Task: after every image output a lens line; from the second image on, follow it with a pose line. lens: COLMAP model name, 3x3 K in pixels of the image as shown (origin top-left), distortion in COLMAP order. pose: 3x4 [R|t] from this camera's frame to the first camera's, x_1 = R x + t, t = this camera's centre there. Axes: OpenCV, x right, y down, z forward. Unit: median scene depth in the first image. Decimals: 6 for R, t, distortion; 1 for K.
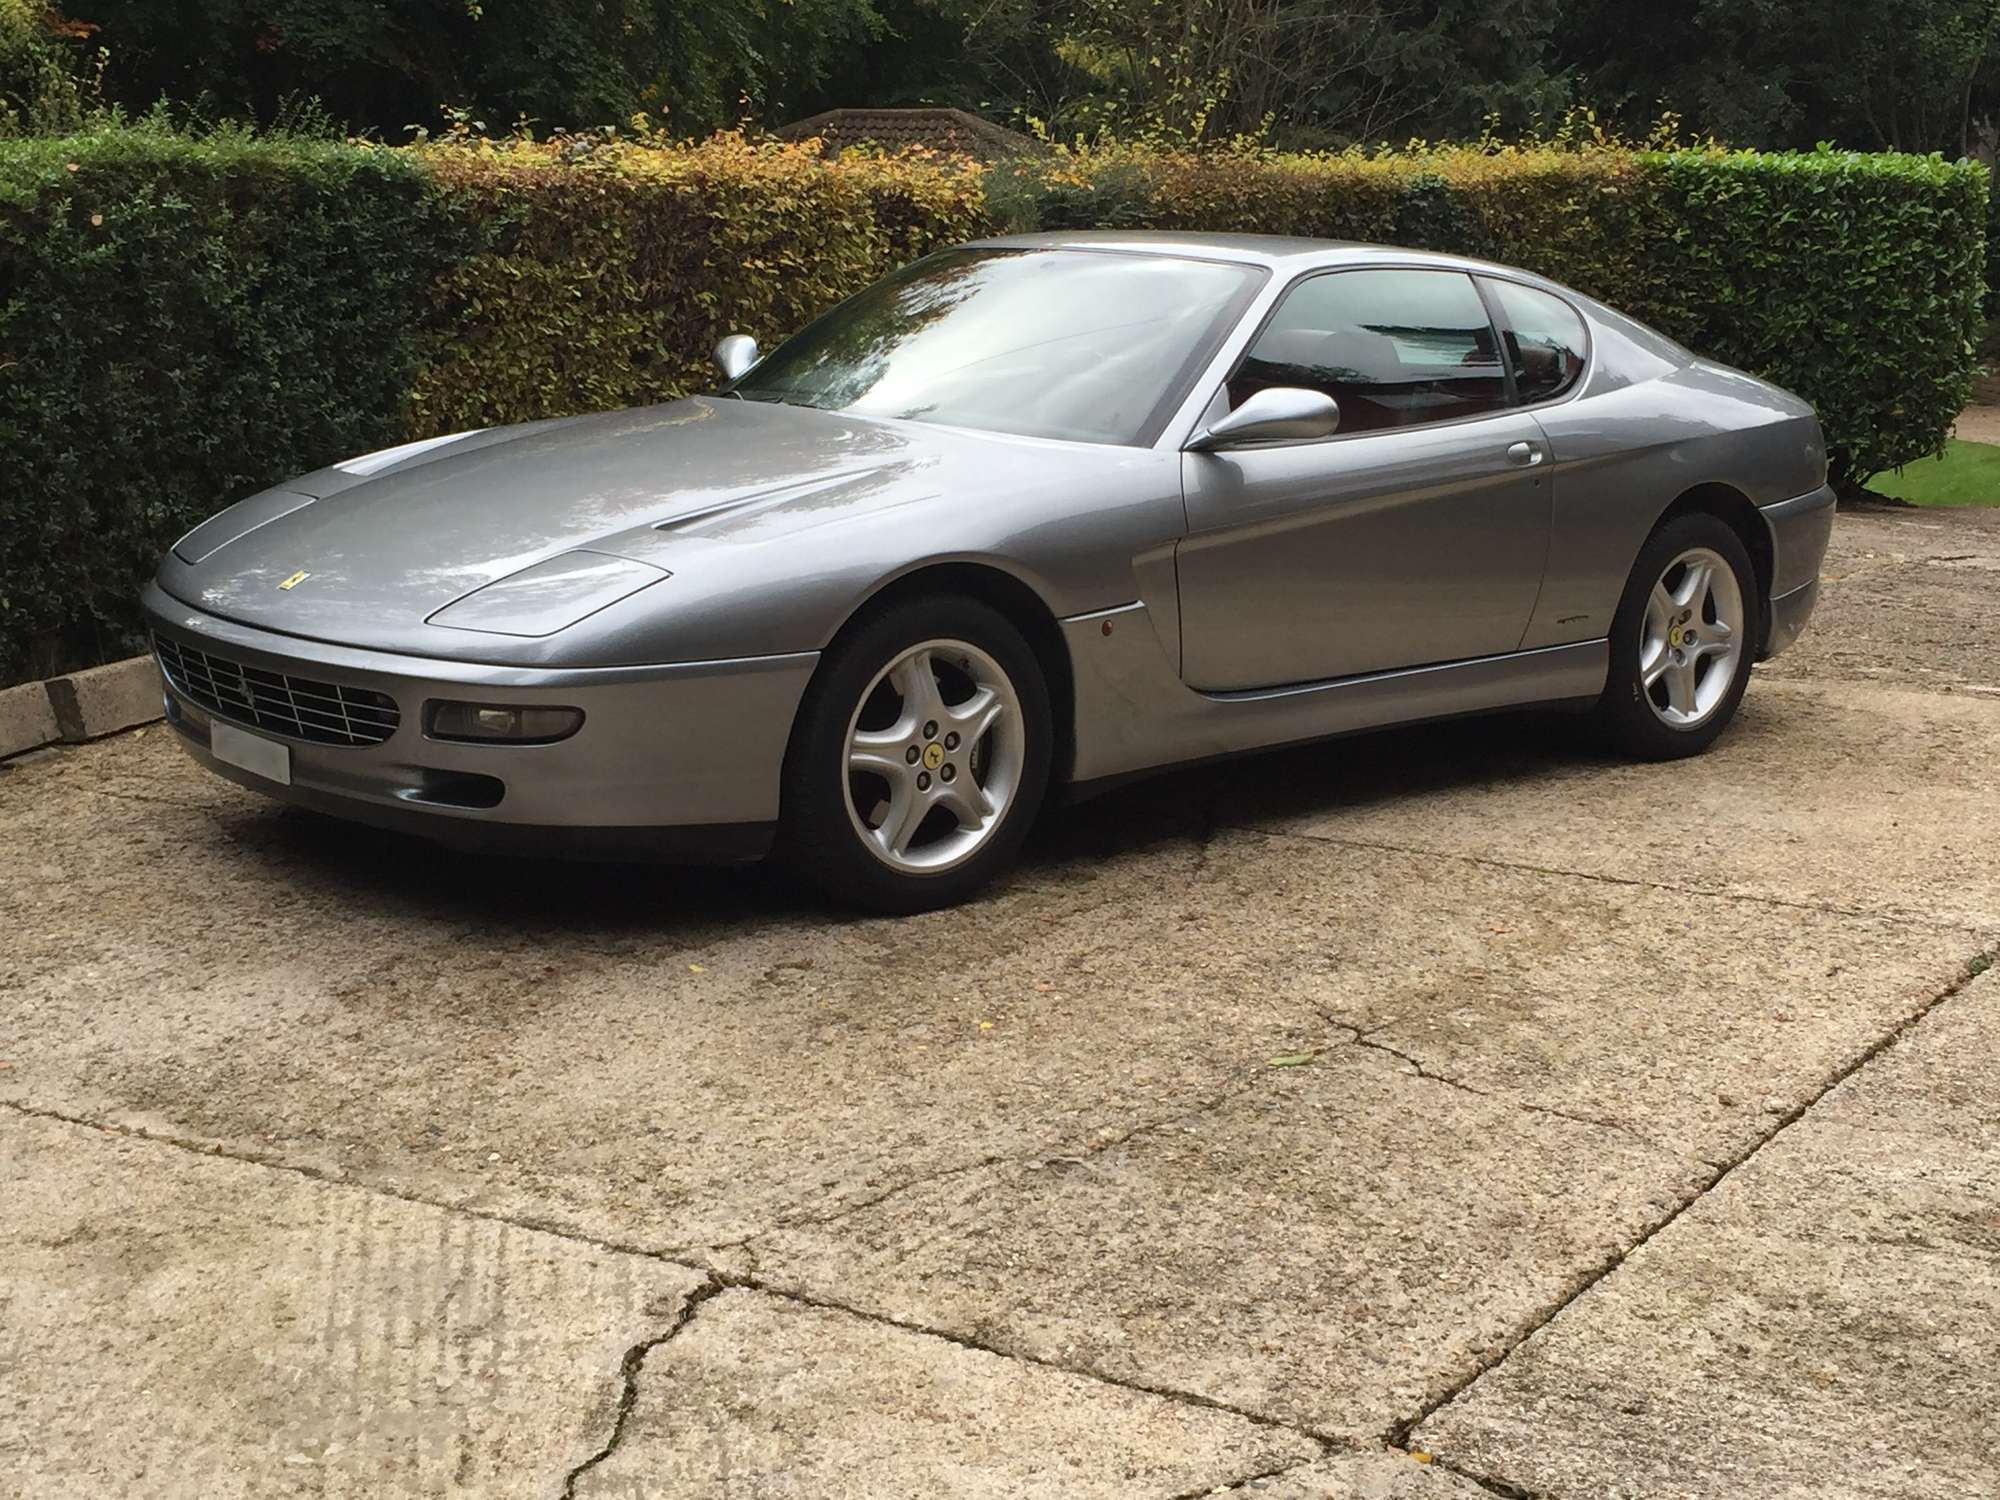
lens RADIAL K [[2895.5, 0, 1000.0], [0, 2895.5, 750.0], [0, 0, 1]] dist [0.061886, 0.011893]
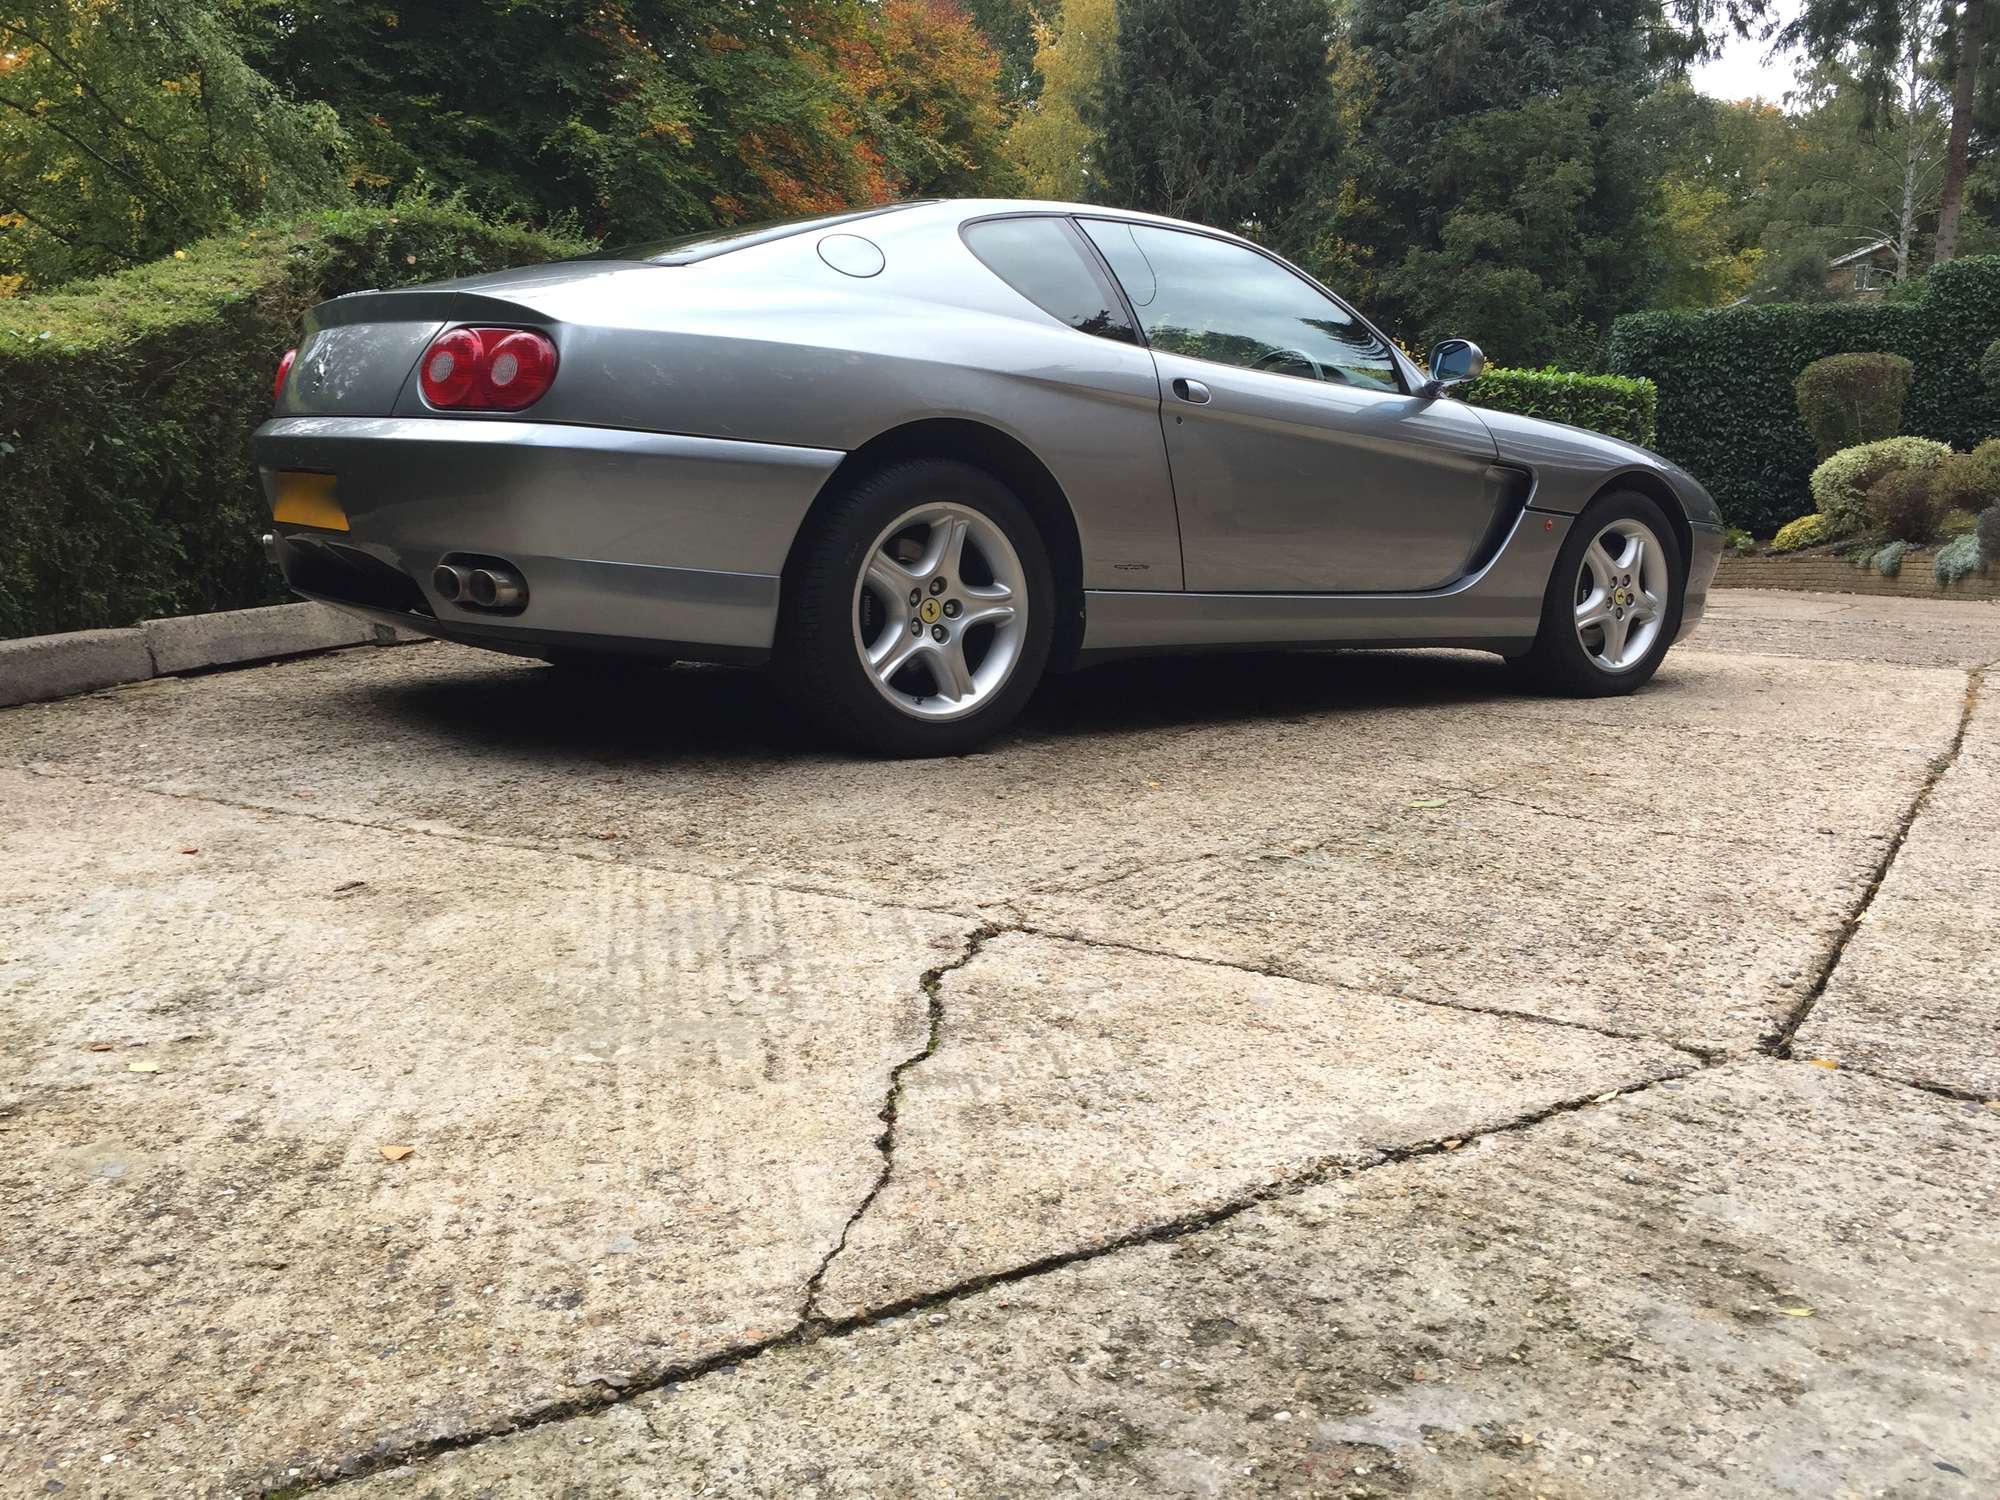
lens RADIAL K [[1751.5, 0, 1000.0], [0, 1751.5, 750.0], [0, 0, 1]] dist [0.062553, -0.002288]
pose [[0.999835, 0.005073, 0.017466, -0.109991], [-0.004378, 0.999206, -0.039588, 0.151403], [-0.017653, 0.039505, 0.999063, 0.403373]]
